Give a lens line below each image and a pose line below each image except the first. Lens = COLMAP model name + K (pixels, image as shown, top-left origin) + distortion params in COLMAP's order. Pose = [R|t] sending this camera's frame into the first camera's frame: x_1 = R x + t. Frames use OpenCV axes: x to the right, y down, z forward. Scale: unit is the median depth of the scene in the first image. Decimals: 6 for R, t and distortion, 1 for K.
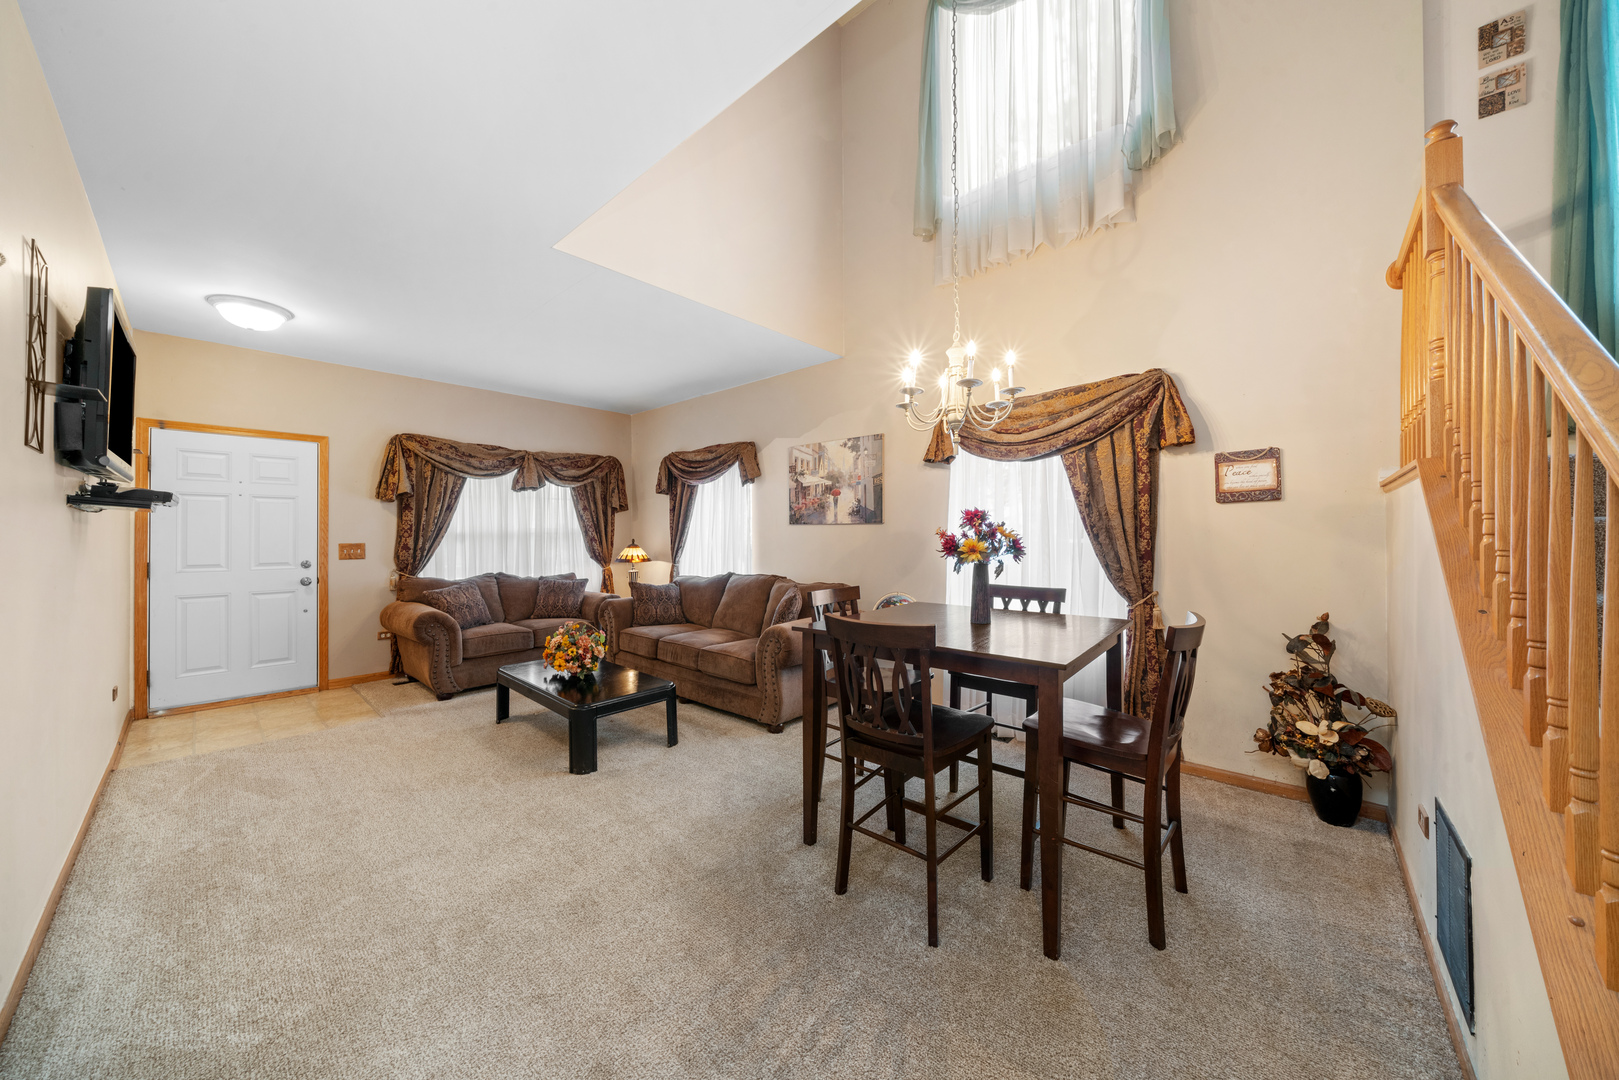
lens RADIAL K [[555.1, 0, 809.9], [0, 555.1, 534.8], [0, 0, 1]] dist [-0.001323, -0.000053]
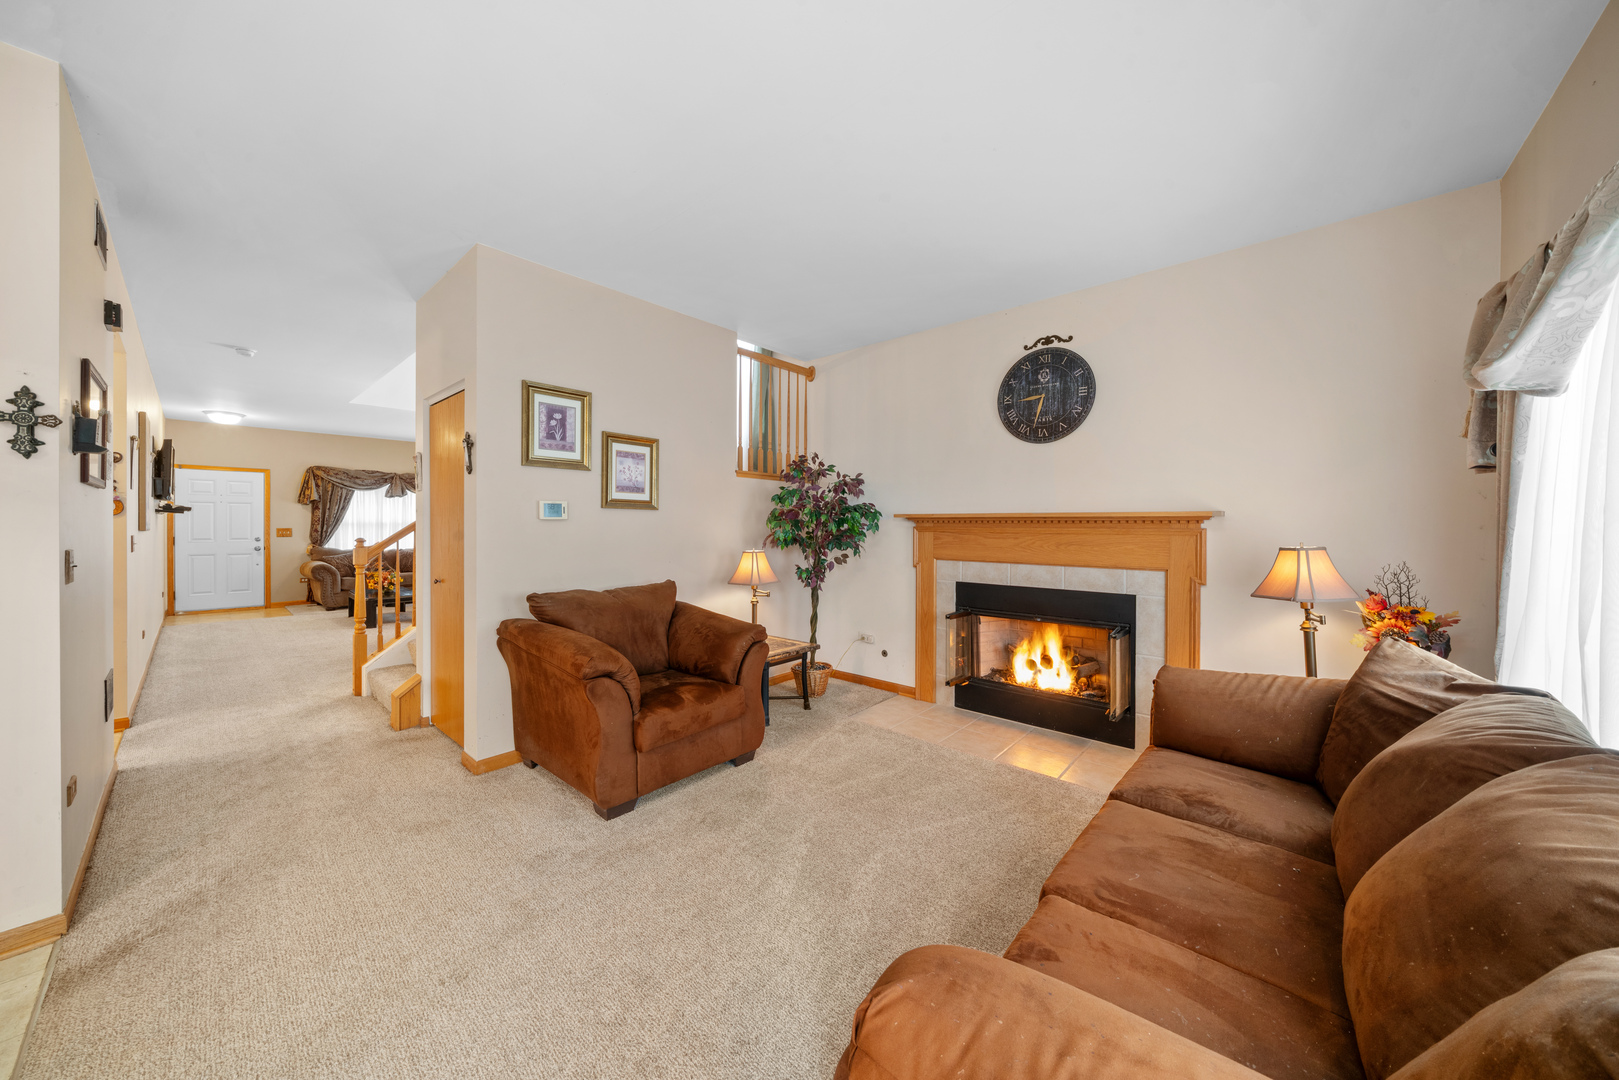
lens RADIAL K [[555.1, 0, 804.1], [0, 555.1, 529.5], [0, 0, 1]] dist [-0.001323, -0.000053]
pose [[0.999988, 0.004233, 0.002477, 0.843729], [-0.004255, 0.999948, 0.009243, -0.003481], [-0.002438, -0.009254, 0.999954, -0.790745]]
